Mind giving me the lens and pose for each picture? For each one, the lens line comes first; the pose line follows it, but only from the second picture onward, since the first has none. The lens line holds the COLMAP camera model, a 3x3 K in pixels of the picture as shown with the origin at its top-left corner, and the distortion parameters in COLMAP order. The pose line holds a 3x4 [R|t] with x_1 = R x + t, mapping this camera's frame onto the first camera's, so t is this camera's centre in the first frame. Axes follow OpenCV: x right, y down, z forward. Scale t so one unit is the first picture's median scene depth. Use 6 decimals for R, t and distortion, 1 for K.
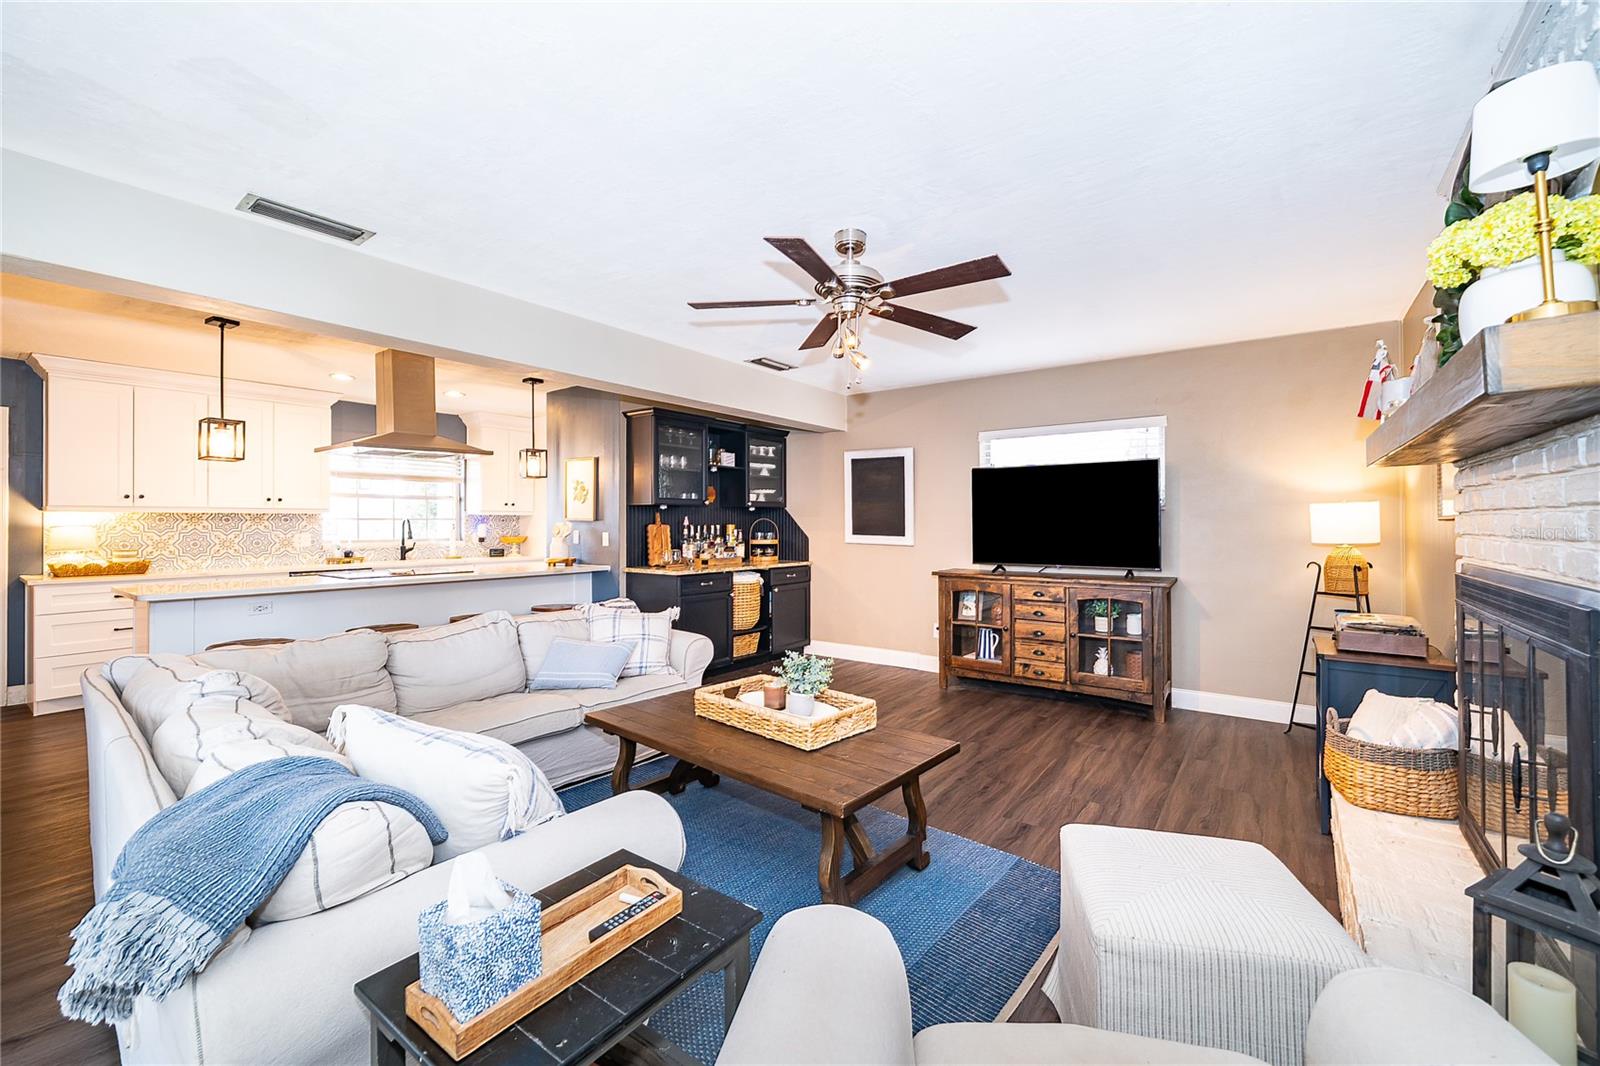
lens RADIAL K [[651.7, 0, 792.8], [0, 651.7, 516.9], [0, 0, 1]] dist [0.000669, 0.000894]
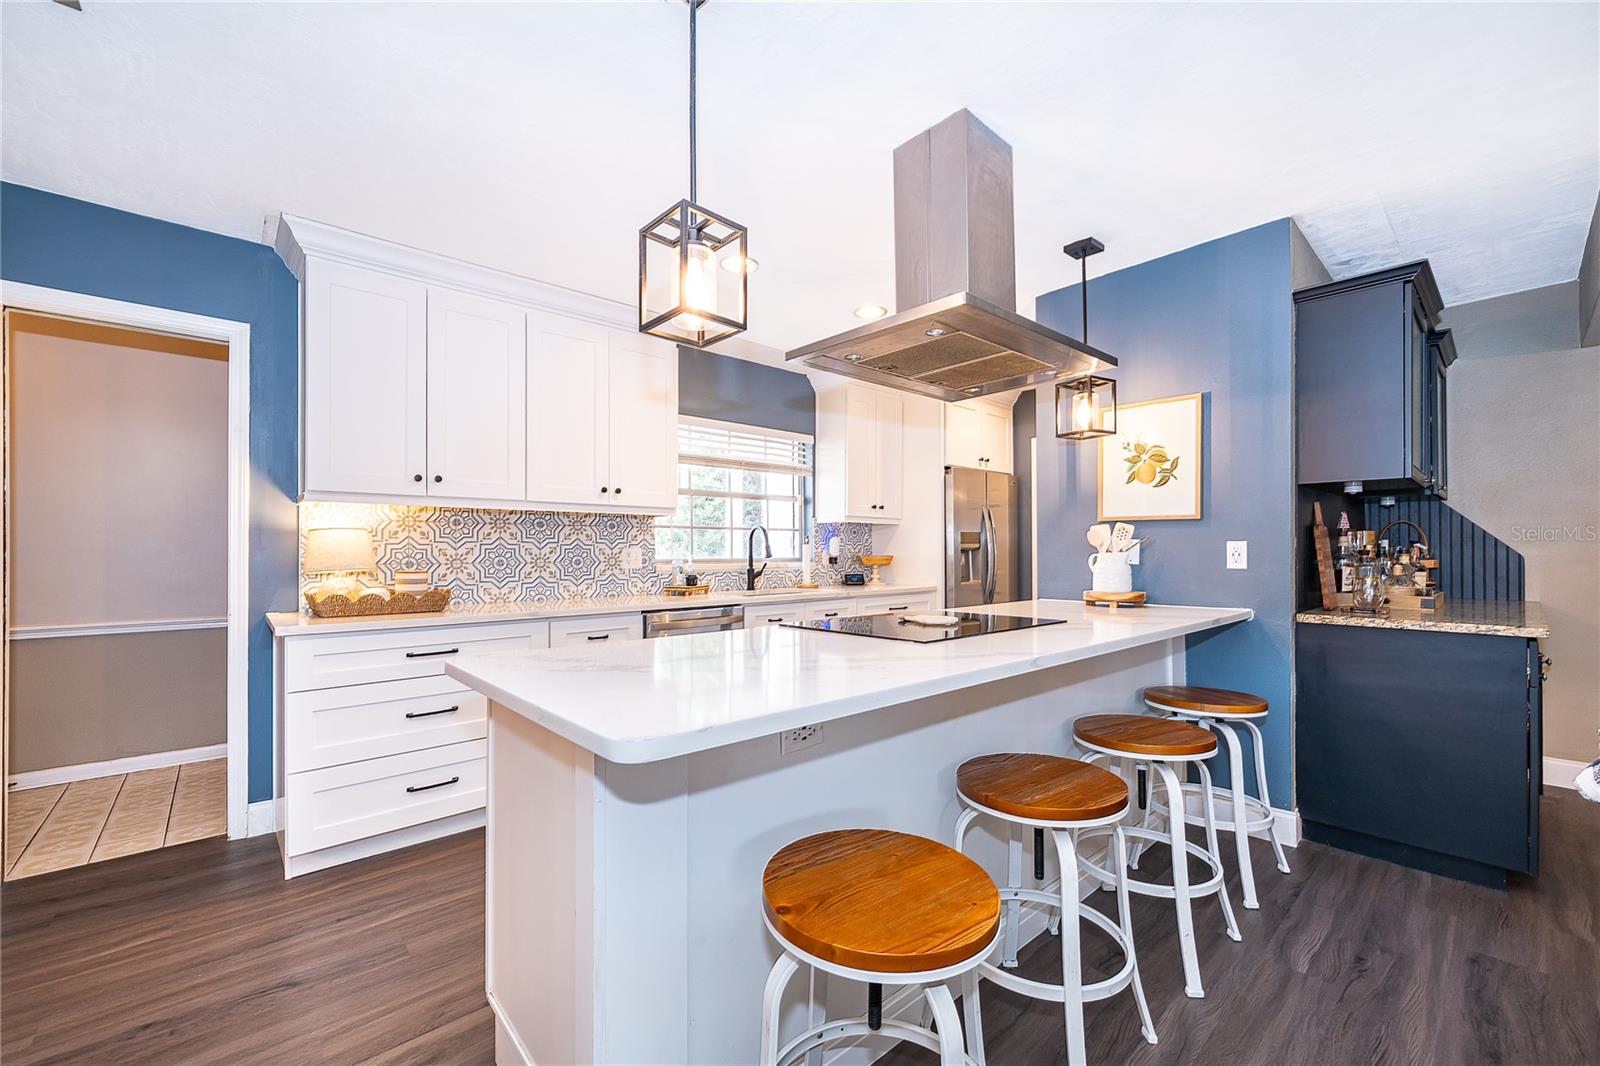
lens RADIAL K [[640.1, 0, 795.0], [0, 640.1, 544.2], [0, 0, 1]] dist [-0.000045, 0.000302]
pose [[0.981356, -0.003007, -0.192173, -0.572176], [0.002656, 0.999994, -0.002083, 0.028551], [0.192178, 0.001534, 0.981359, 0.497795]]
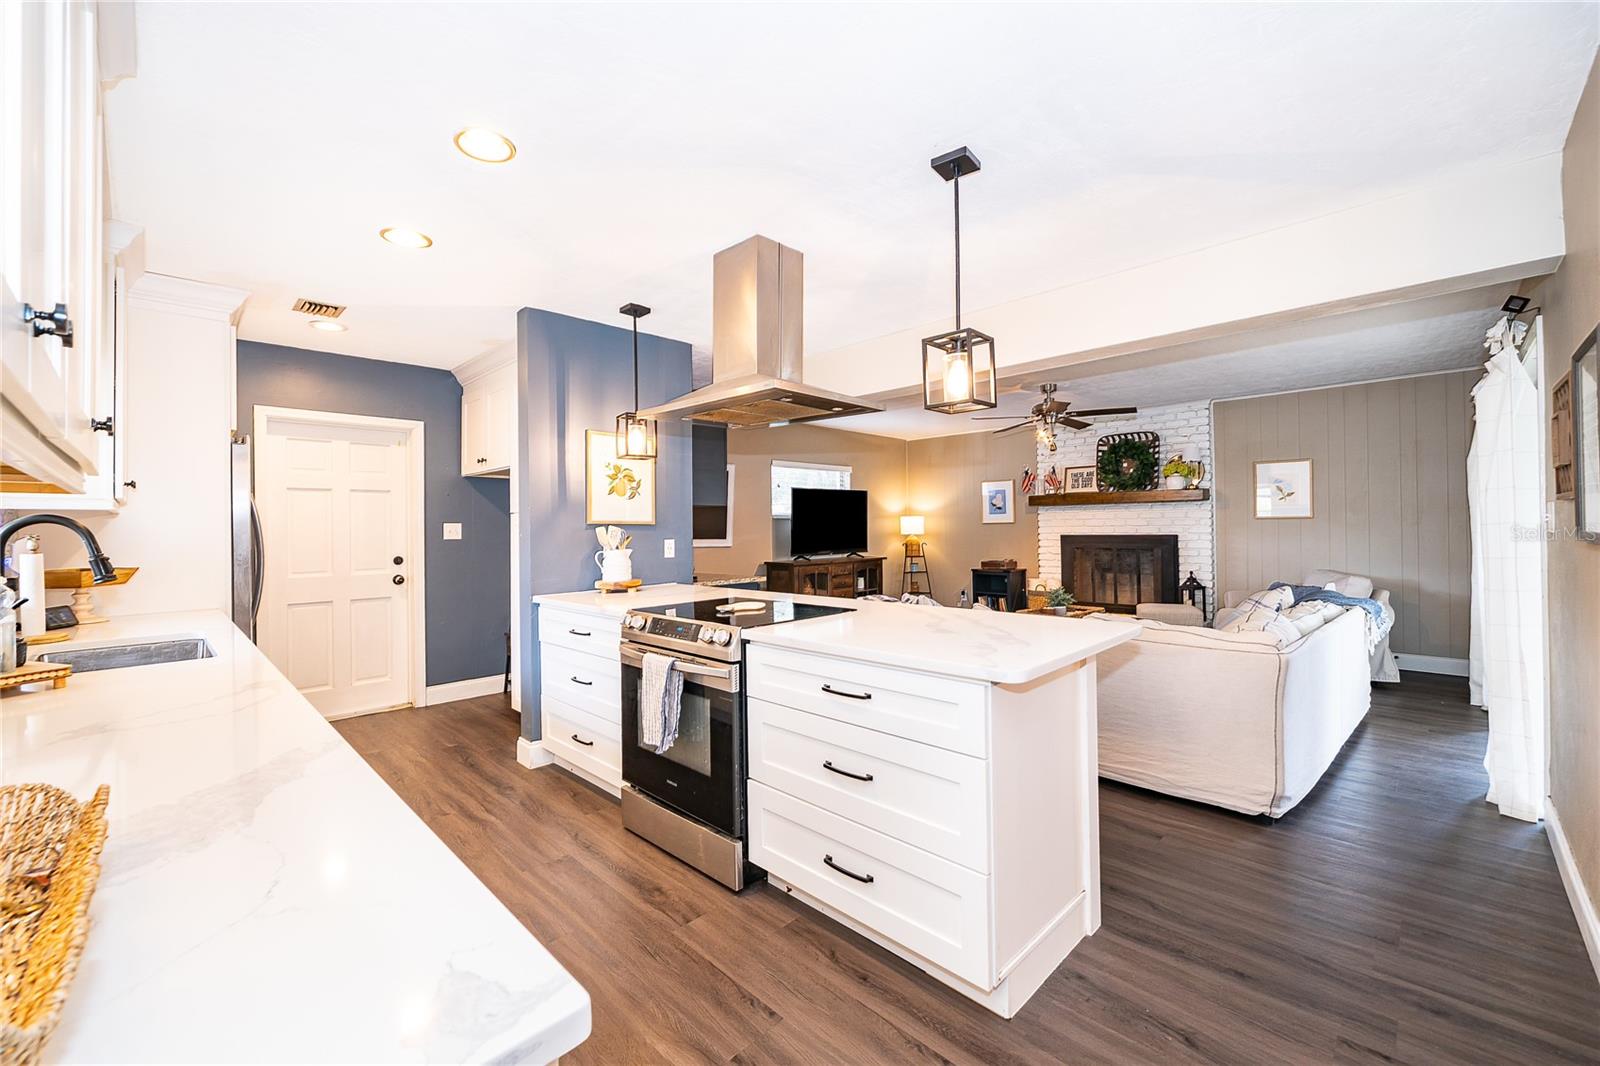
lens RADIAL K [[644.8, 0, 794.0], [0, 644.8, 523.4], [0, 0, 1]] dist [-0.000437, -0.000038]
pose [[0.140353, 0.006000, 0.990083, -1.105229], [0.003557, 0.999972, -0.006564, 0.011229], [-0.990095, 0.004443, 0.140328, 0.819103]]
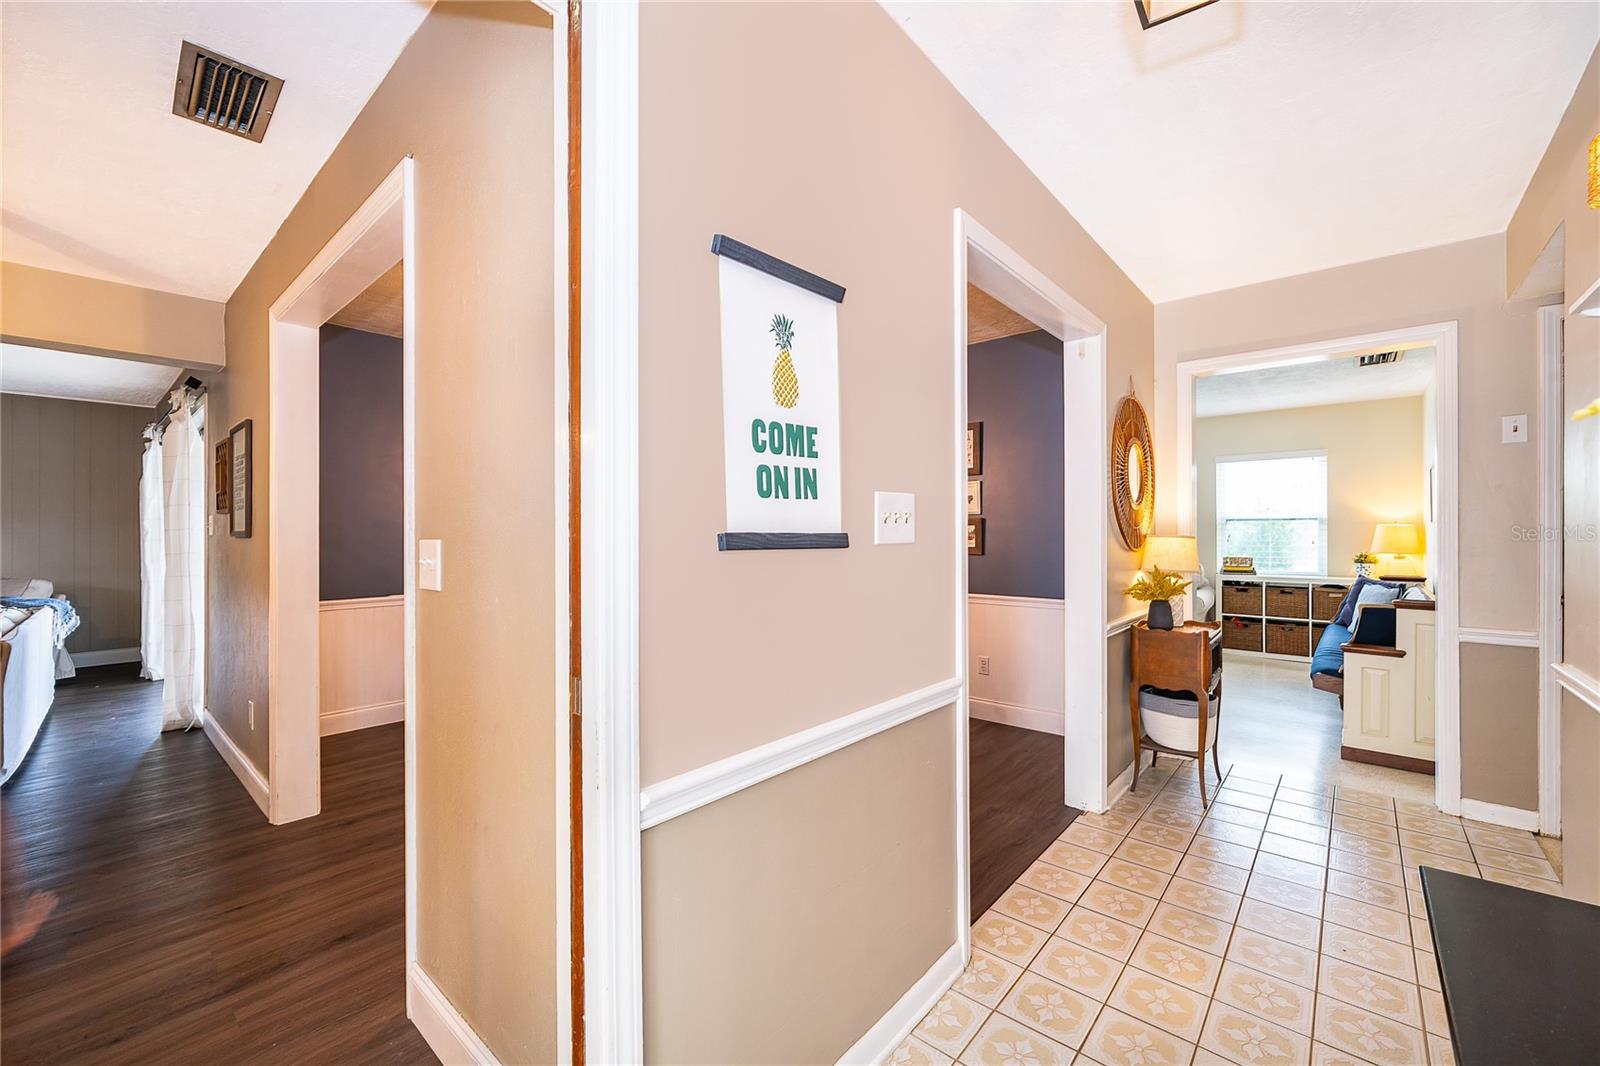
lens RADIAL K [[638.0, 0, 798.9], [0, 638.0, 527.0], [0, 0, 1]] dist [-0.002220, -0.000029]
pose [[-0.997125, 0.006112, 0.075533, -1.306051], [0.005134, 0.999901, -0.013133, 0.022795], [-0.075606, -0.012707, -0.997057, 1.034740]]
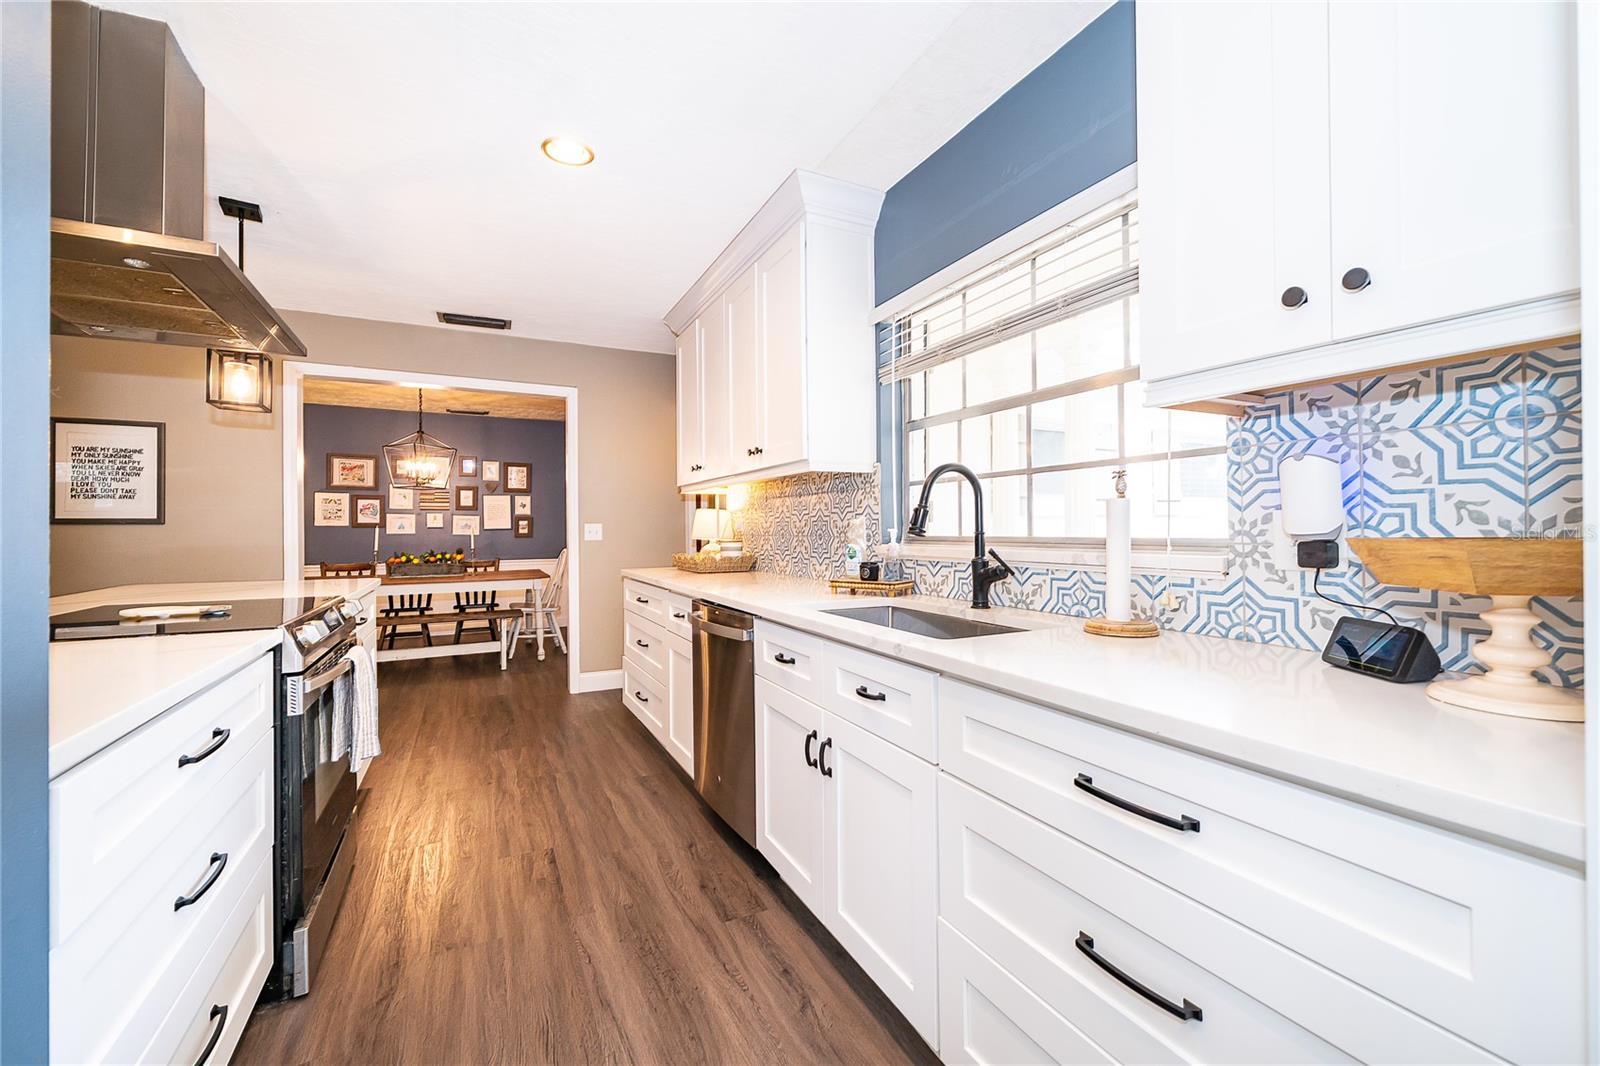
lens RADIAL K [[644.8, 0, 794.0], [0, 644.8, 523.4], [0, 0, 1]] dist [-0.000437, -0.000038]
pose [[-0.445088, -0.003585, -0.895479, -0.397255], [0.015349, 0.999815, -0.011631, 0.040723], [0.895355, -0.018922, -0.444951, 1.405100]]
